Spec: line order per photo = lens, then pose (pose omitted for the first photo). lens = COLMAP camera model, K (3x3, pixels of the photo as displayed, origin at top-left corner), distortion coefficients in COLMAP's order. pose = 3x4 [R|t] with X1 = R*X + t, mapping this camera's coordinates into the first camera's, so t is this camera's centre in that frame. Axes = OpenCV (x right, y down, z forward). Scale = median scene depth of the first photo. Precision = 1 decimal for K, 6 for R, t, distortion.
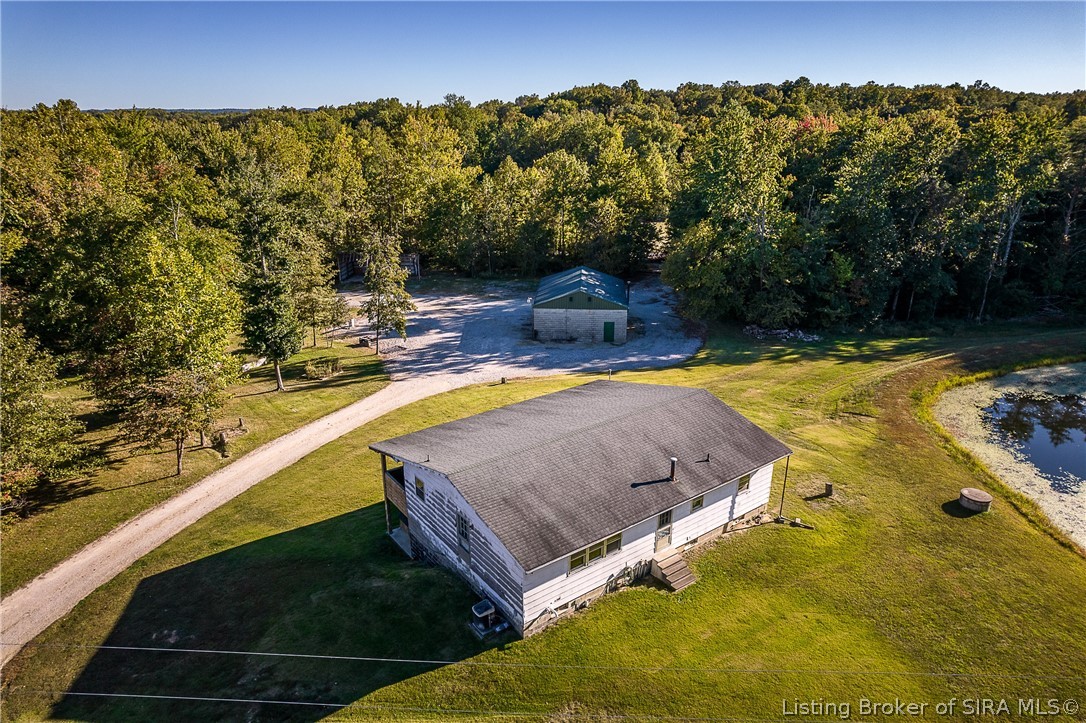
lens RADIAL K [[696.9, 0, 540.6], [0, 696.9, 361.1], [0, 0, 1]] dist [-0.056033, 0.044447]
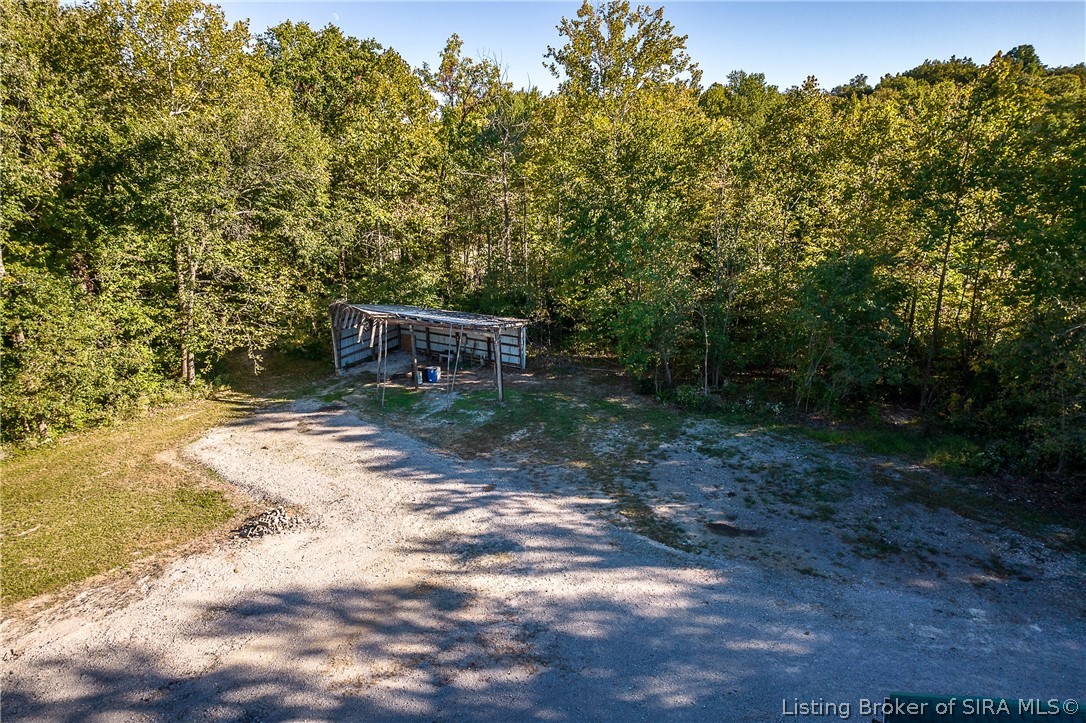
lens RADIAL K [[696.9, 0, 539.6], [0, 696.9, 360.8], [0, 0, 1]] dist [-0.056033, 0.044447]
pose [[0.918316, 0.132406, -0.373047, -0.017299], [-0.141183, 0.989976, 0.003829, -0.121110], [0.369814, 0.049152, 0.927805, 0.586389]]
